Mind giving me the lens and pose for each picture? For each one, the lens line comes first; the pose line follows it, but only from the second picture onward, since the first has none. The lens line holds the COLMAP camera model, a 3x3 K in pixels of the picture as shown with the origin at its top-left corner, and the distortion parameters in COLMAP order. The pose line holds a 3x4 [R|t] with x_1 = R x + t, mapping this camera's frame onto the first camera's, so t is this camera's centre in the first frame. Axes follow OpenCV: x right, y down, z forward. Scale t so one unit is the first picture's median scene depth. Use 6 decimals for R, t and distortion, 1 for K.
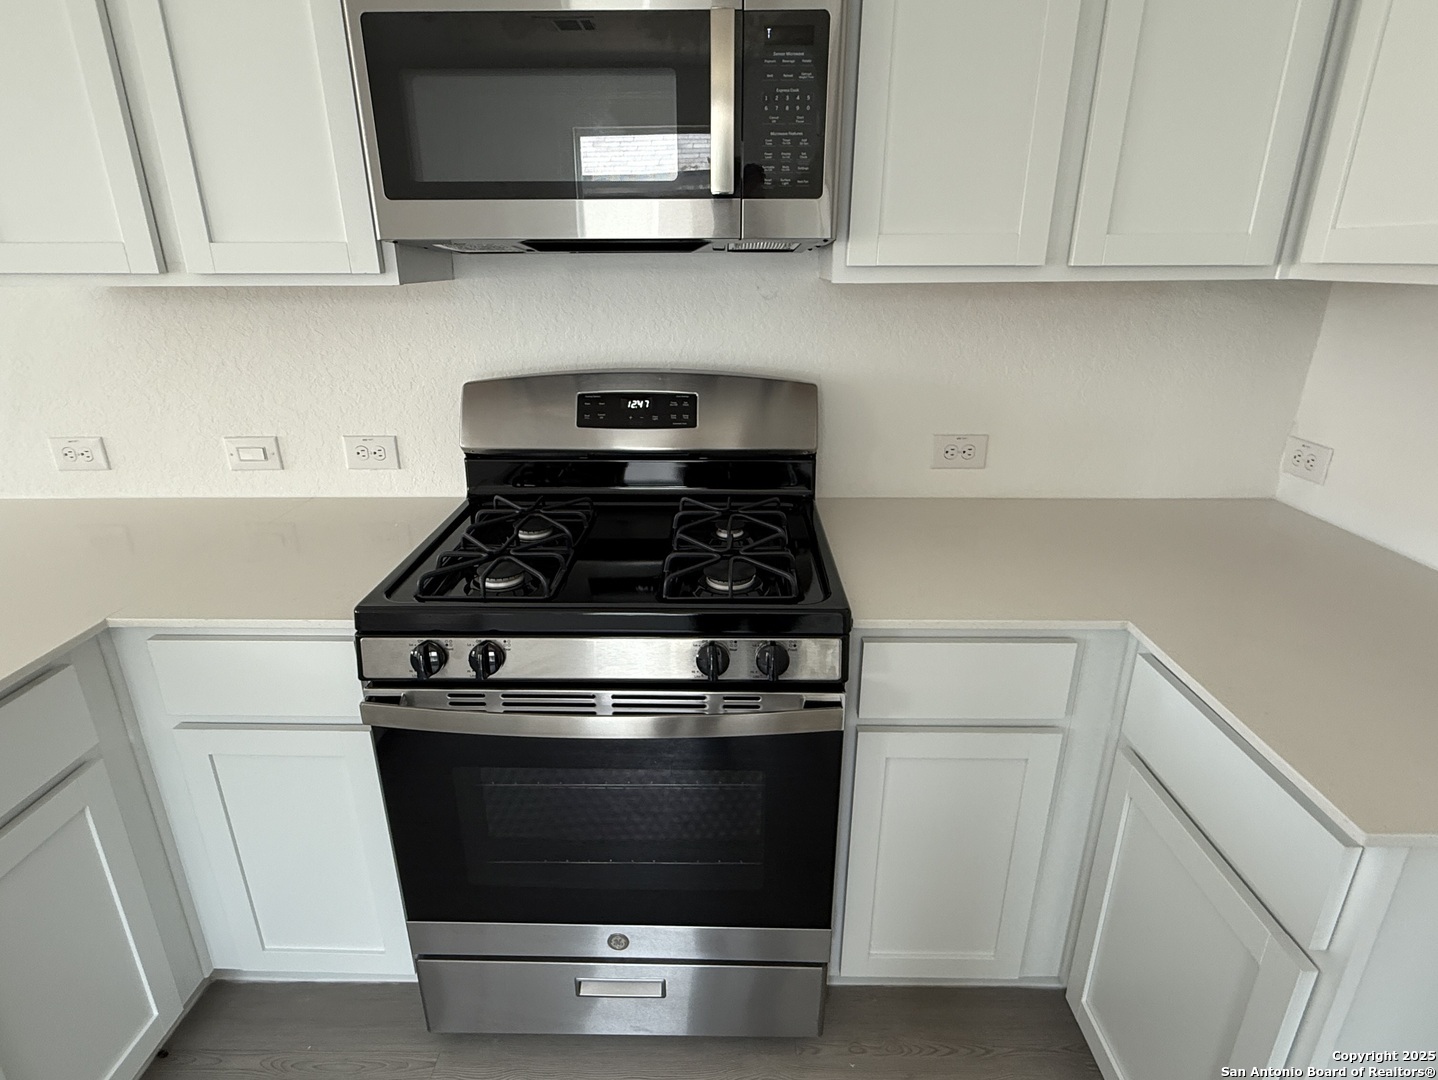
lens RADIAL K [[777.7, 0, 711.2], [0, 777.7, 534.9], [0, 0, 1]] dist [-0.002634, -0.001215]
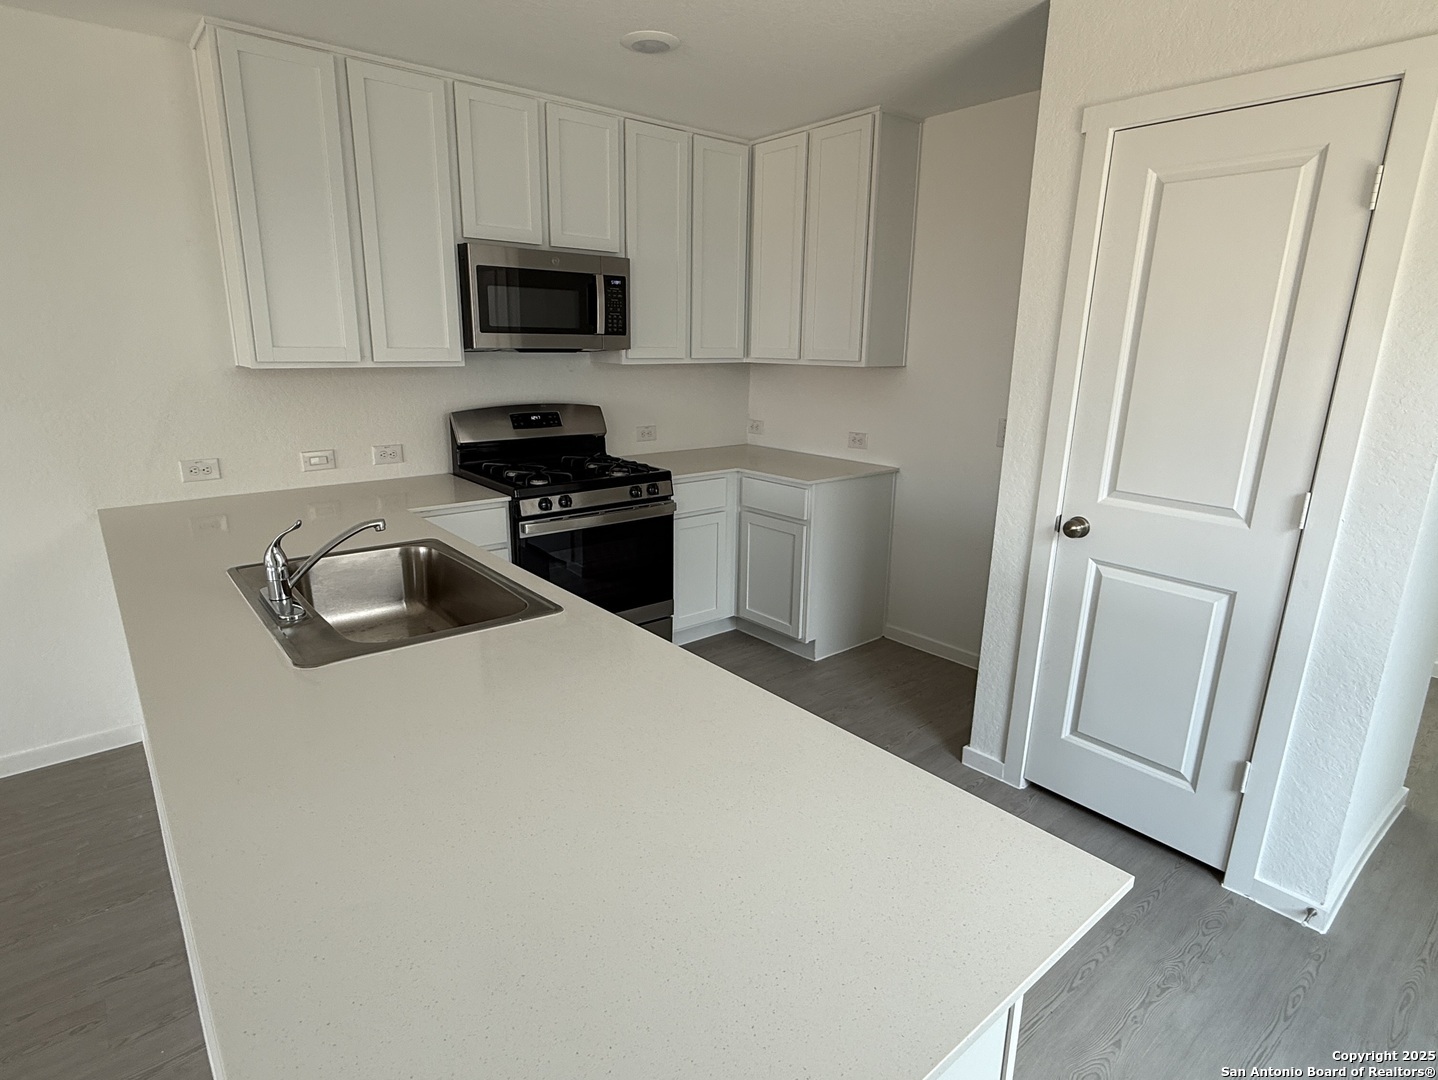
lens RADIAL K [[777.7, 0, 711.2], [0, 777.7, 534.9], [0, 0, 1]] dist [-0.002634, -0.001215]
pose [[0.757971, -0.144825, 0.636007, -1.179864], [0.206034, 0.978280, -0.022780, 0.315563], [-0.618894, 0.148306, 0.771347, -0.984527]]
